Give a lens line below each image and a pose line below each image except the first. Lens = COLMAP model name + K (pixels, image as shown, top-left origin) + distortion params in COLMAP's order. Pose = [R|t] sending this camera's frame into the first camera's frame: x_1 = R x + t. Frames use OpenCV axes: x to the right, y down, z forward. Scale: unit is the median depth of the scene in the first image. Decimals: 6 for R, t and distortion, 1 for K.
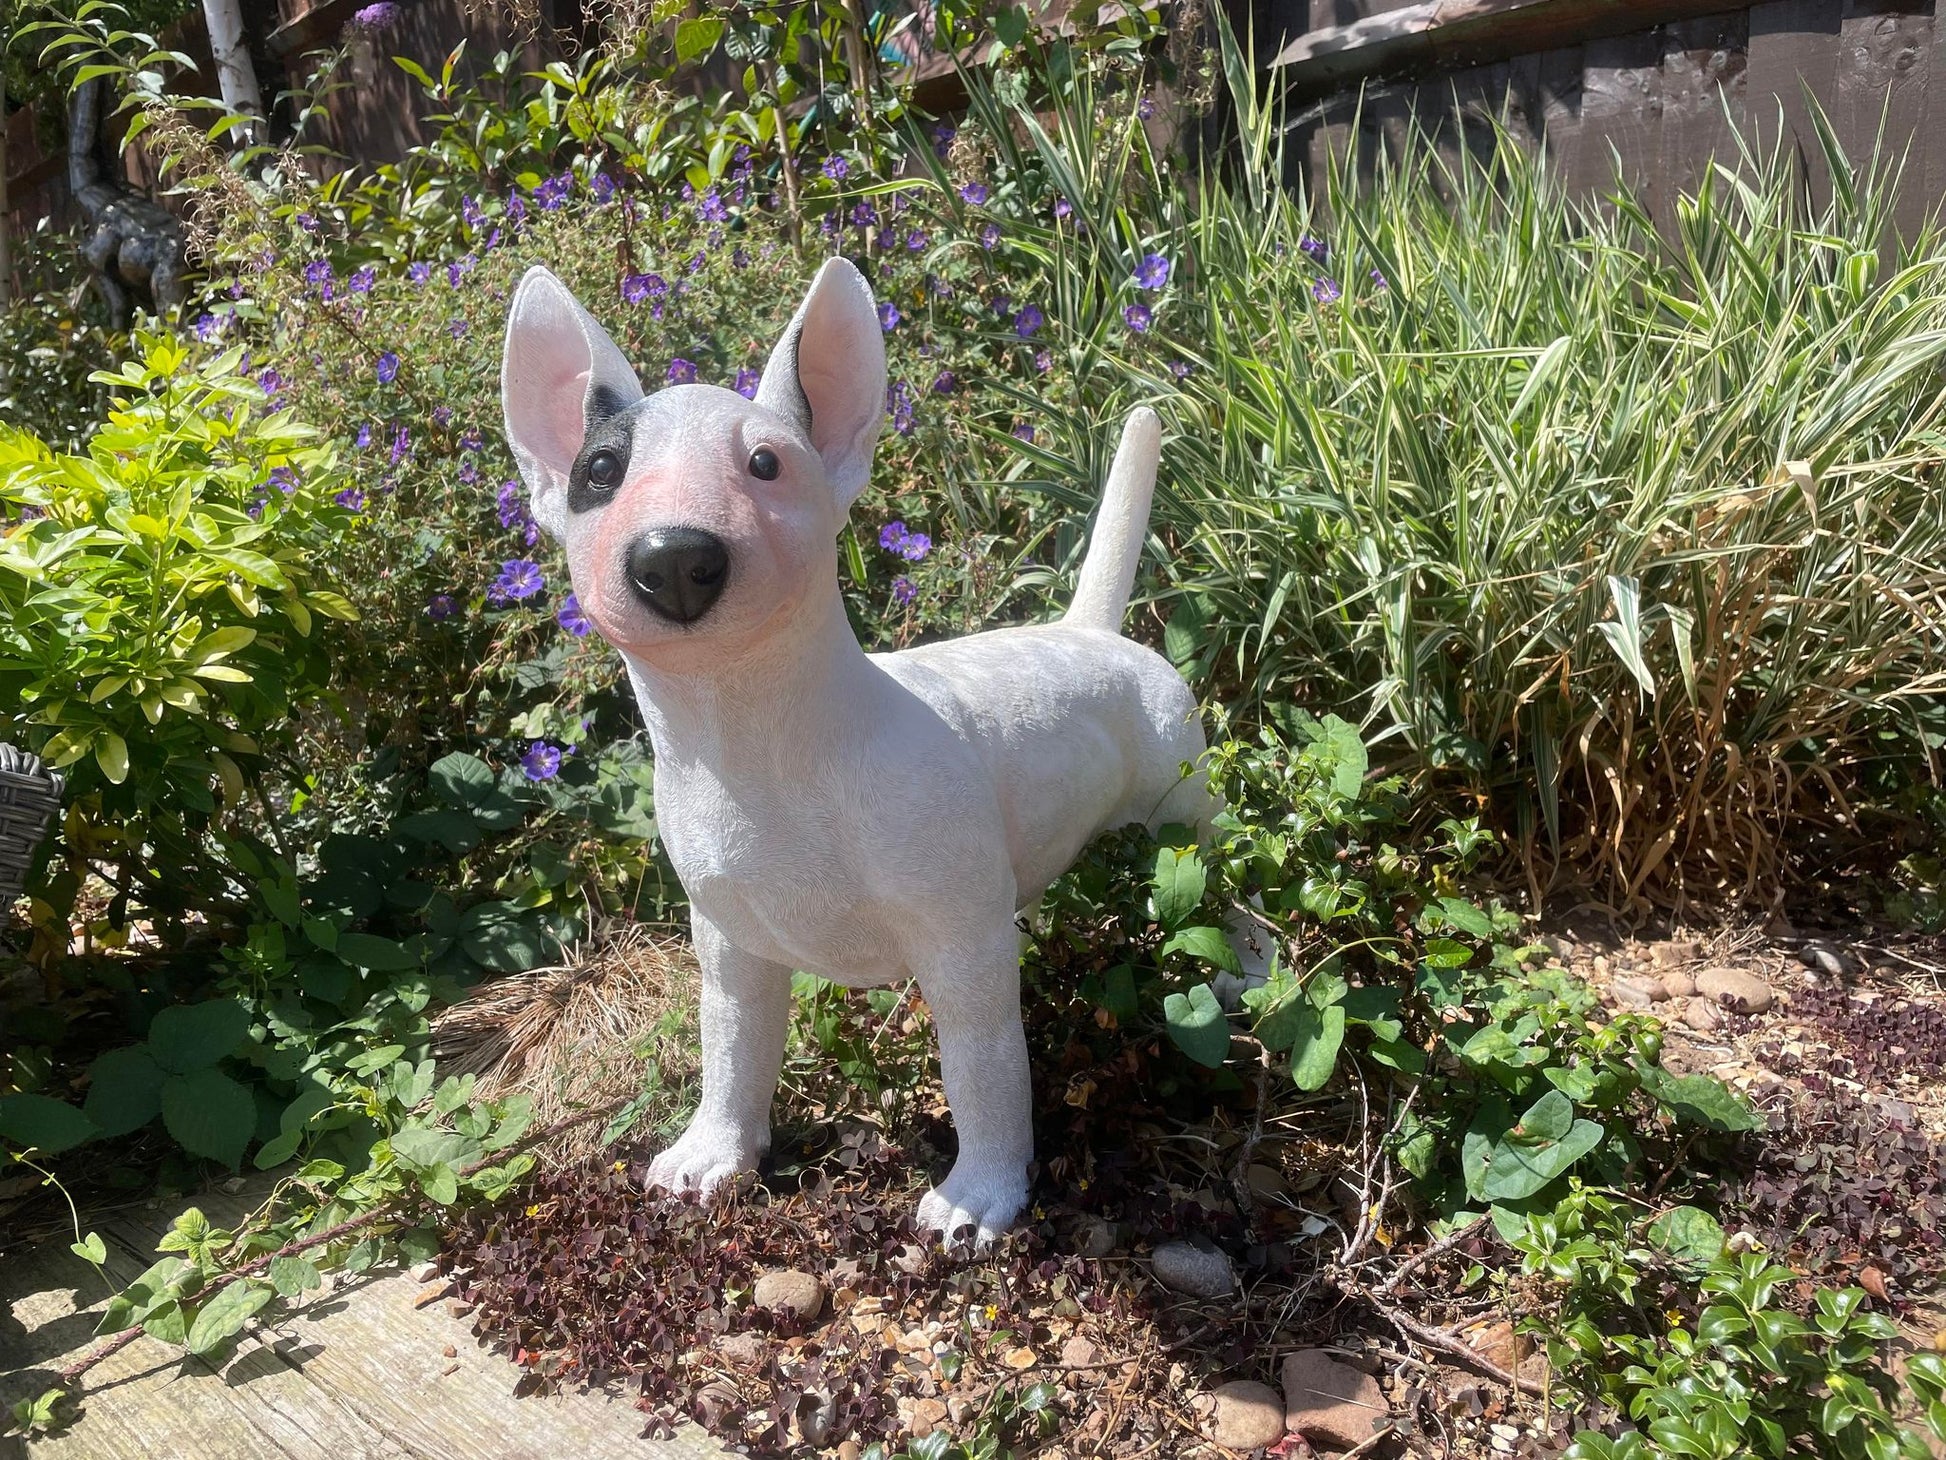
lens RADIAL K [[1474.5, 0, 957.5], [0, 1474.5, 712.4], [0, 0, 1]] dist [0.088105, -0.116349]
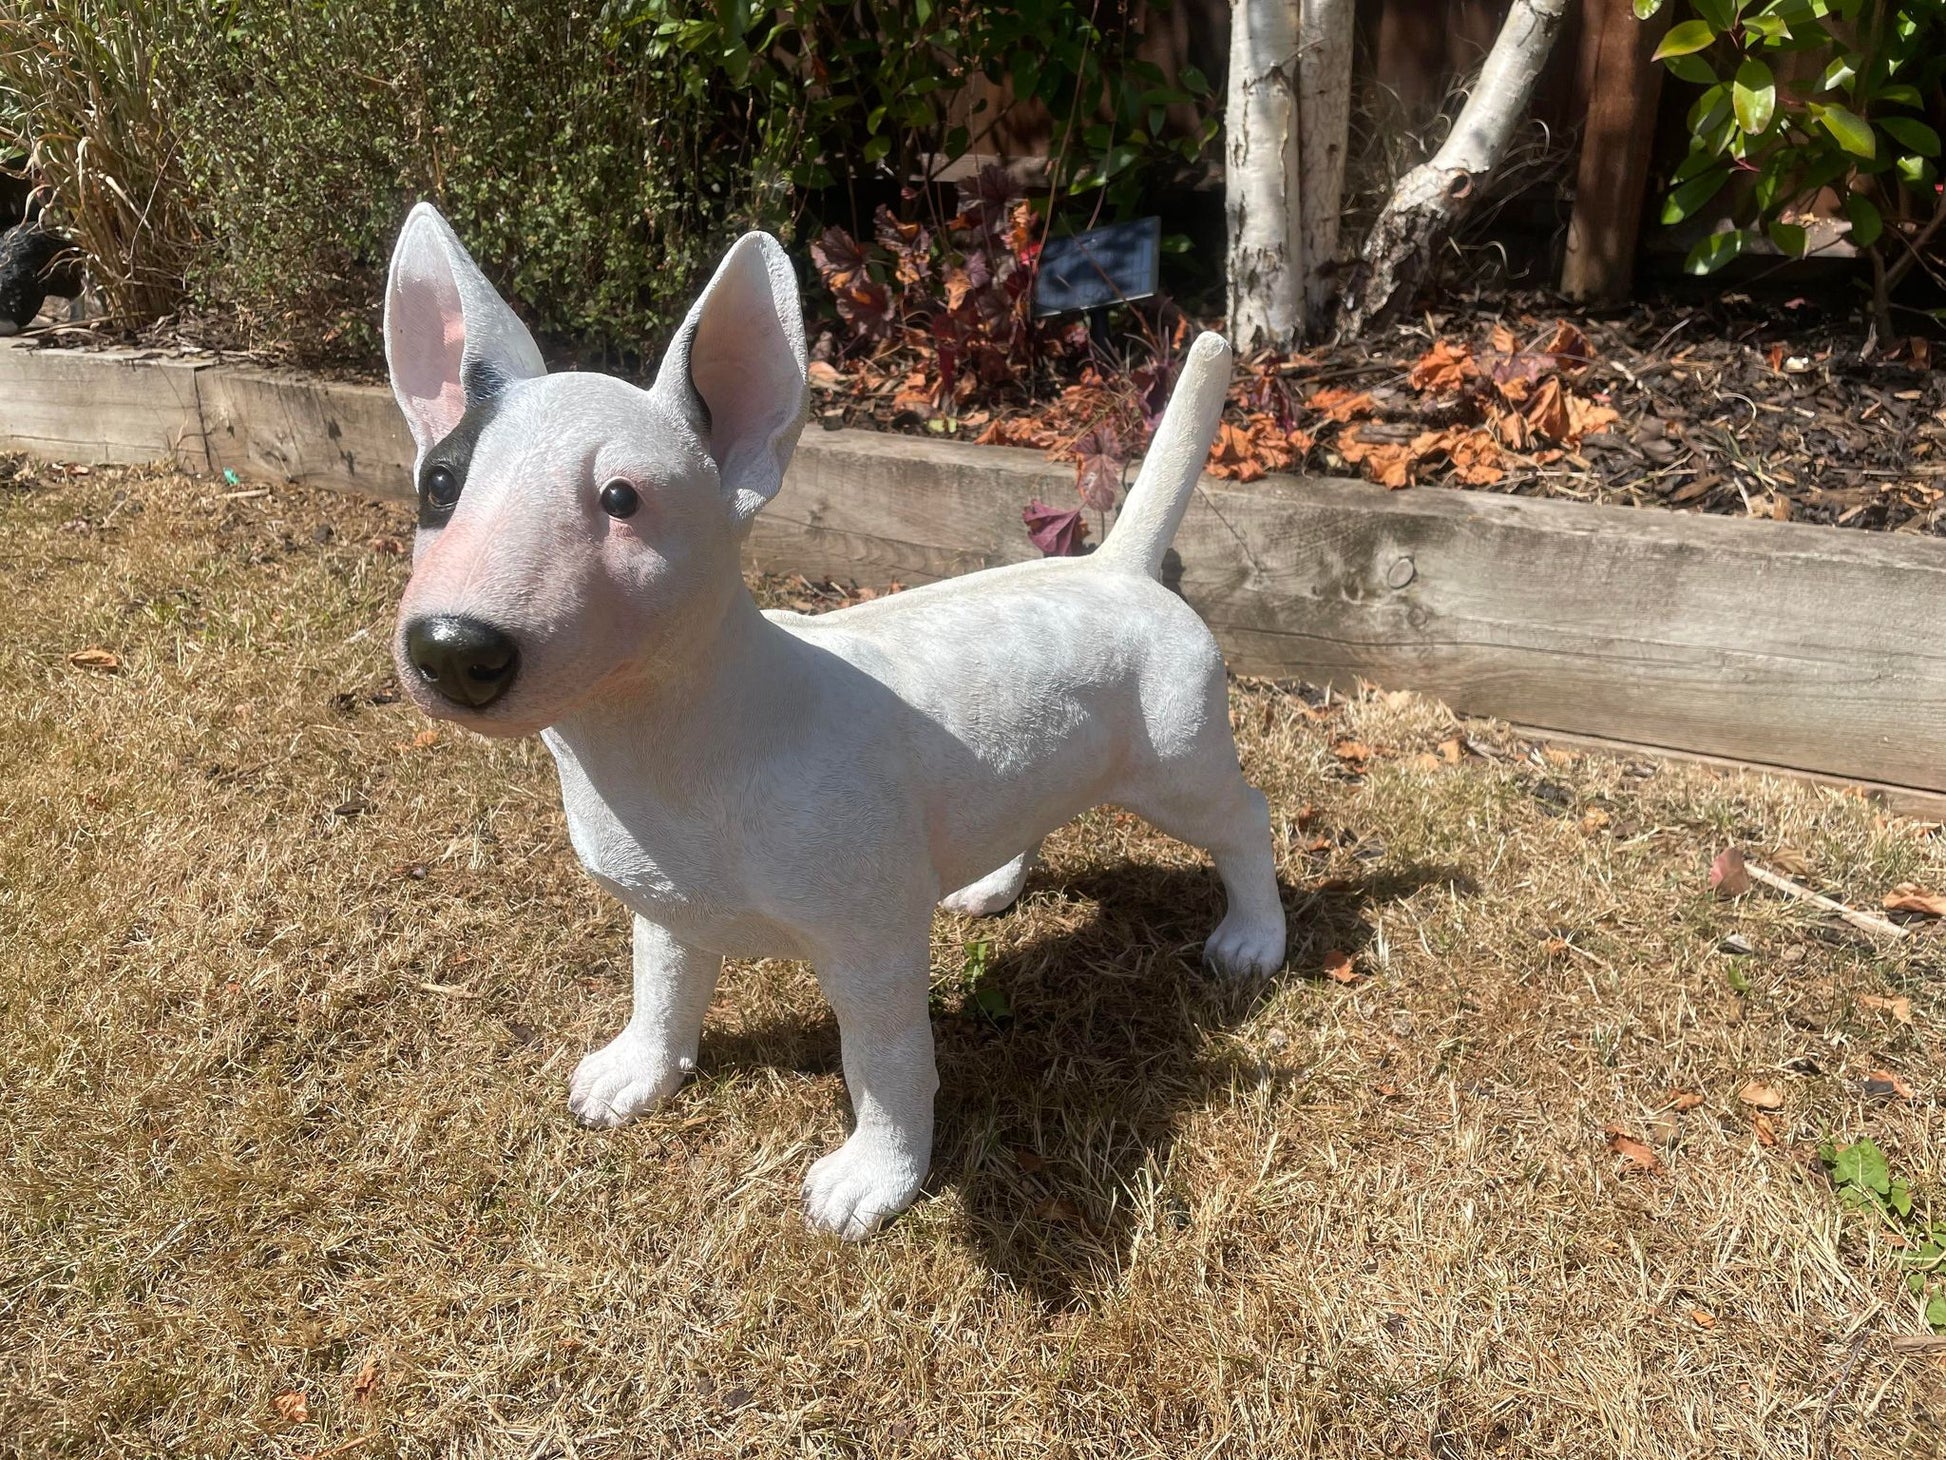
lens RADIAL K [[1474.5, 0, 986.1], [0, 1474.5, 722.8], [0, 0, 1]] dist [0.088105, -0.116349]
pose [[0.979799, 0.156859, -0.124050, 0.167100], [-0.122953, 0.961713, 0.244931, -0.219139], [0.157720, -0.224731, 0.961572, 0.114540]]
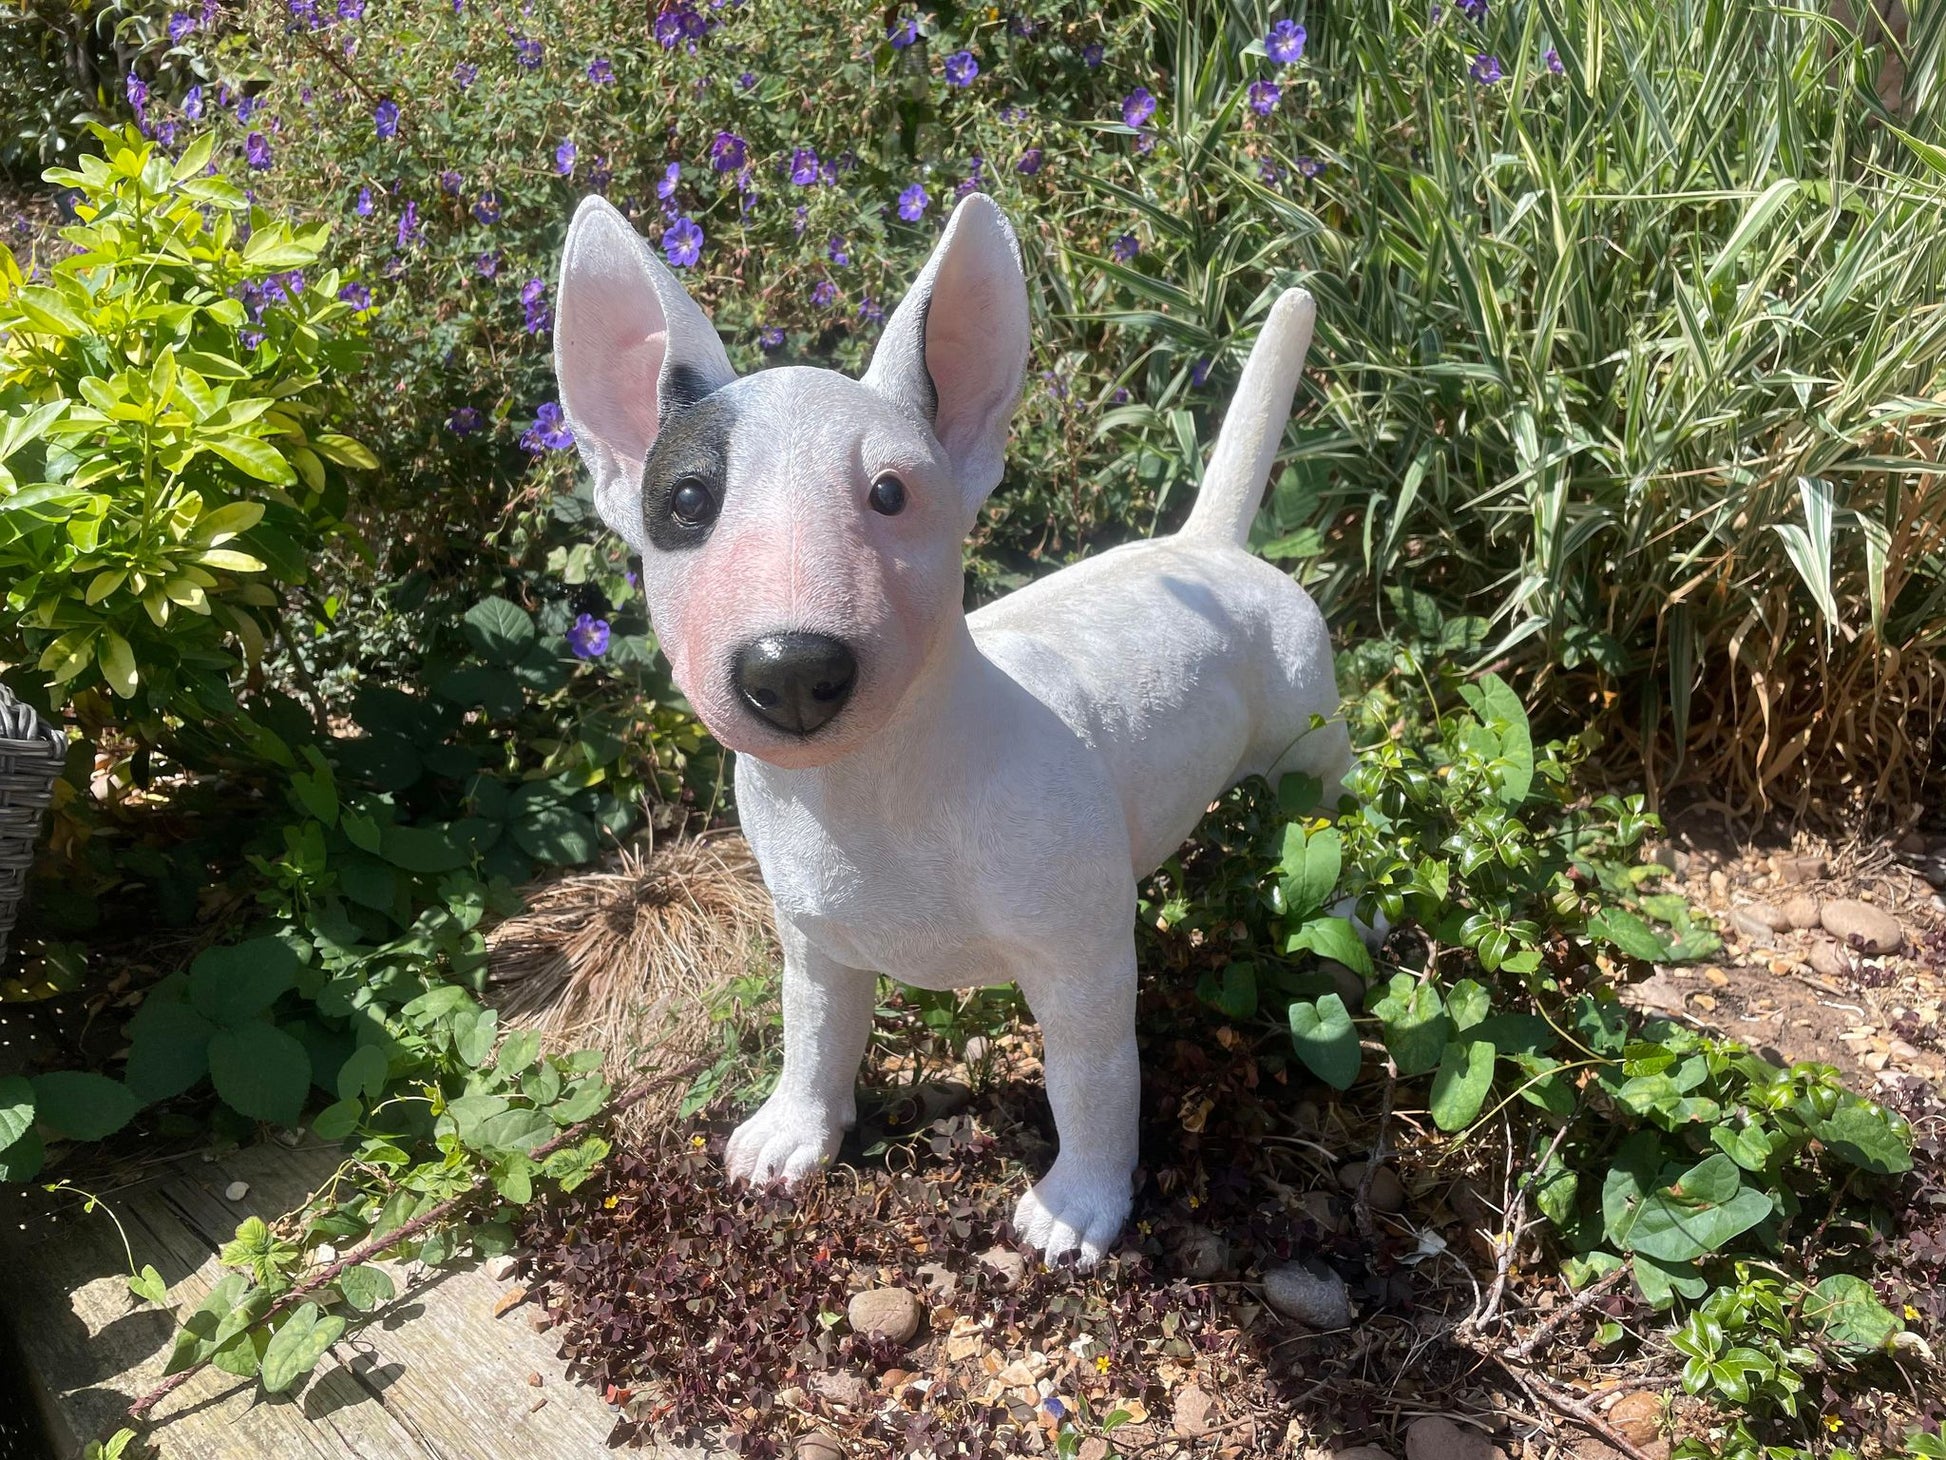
lens RADIAL K [[1474.5, 0, 975.4], [0, 1474.5, 745.3], [0, 0, 1]] dist [0.088105, -0.116349]
pose [[0.999574, 0.029022, 0.003007, -0.062756], [-0.028936, 0.972770, 0.229957, -0.171009], [0.003749, -0.229947, 0.973196, 0.141151]]
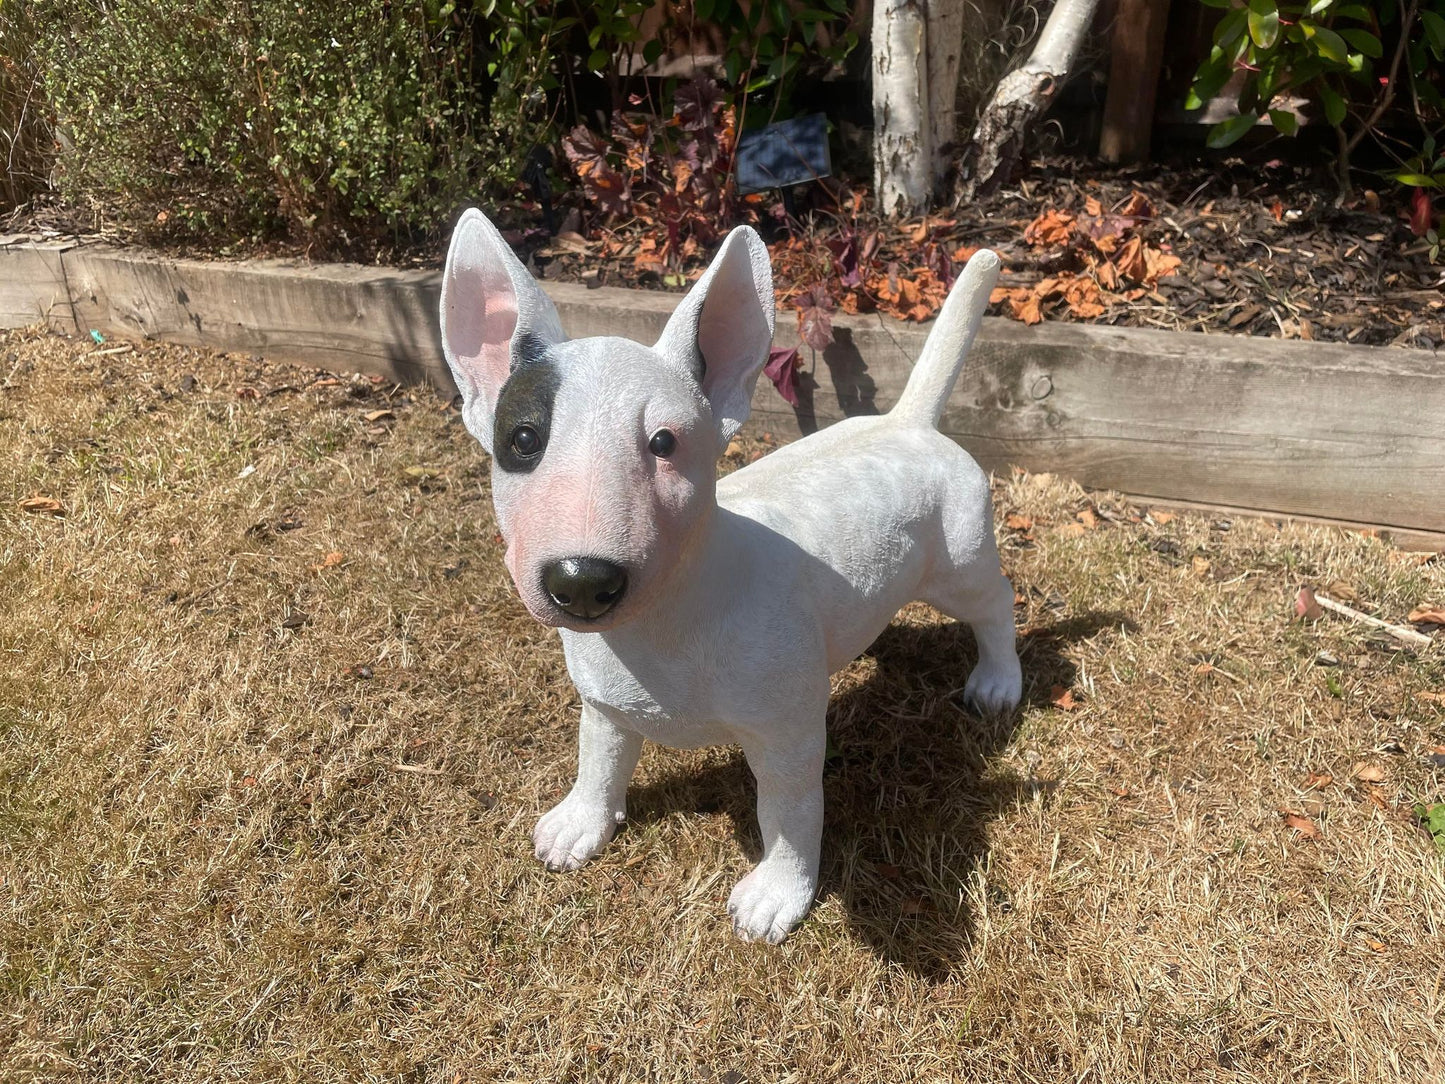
lens RADIAL K [[1094.9, 0, 728.5], [0, 1094.9, 528.6], [0, 0, 1]] dist [0.088105, -0.116349]
pose [[0.994133, 0.106091, -0.021091, -0.041699], [-0.095302, 0.951305, 0.293149, -0.278521], [0.051164, -0.289419, 0.955834, 0.125575]]
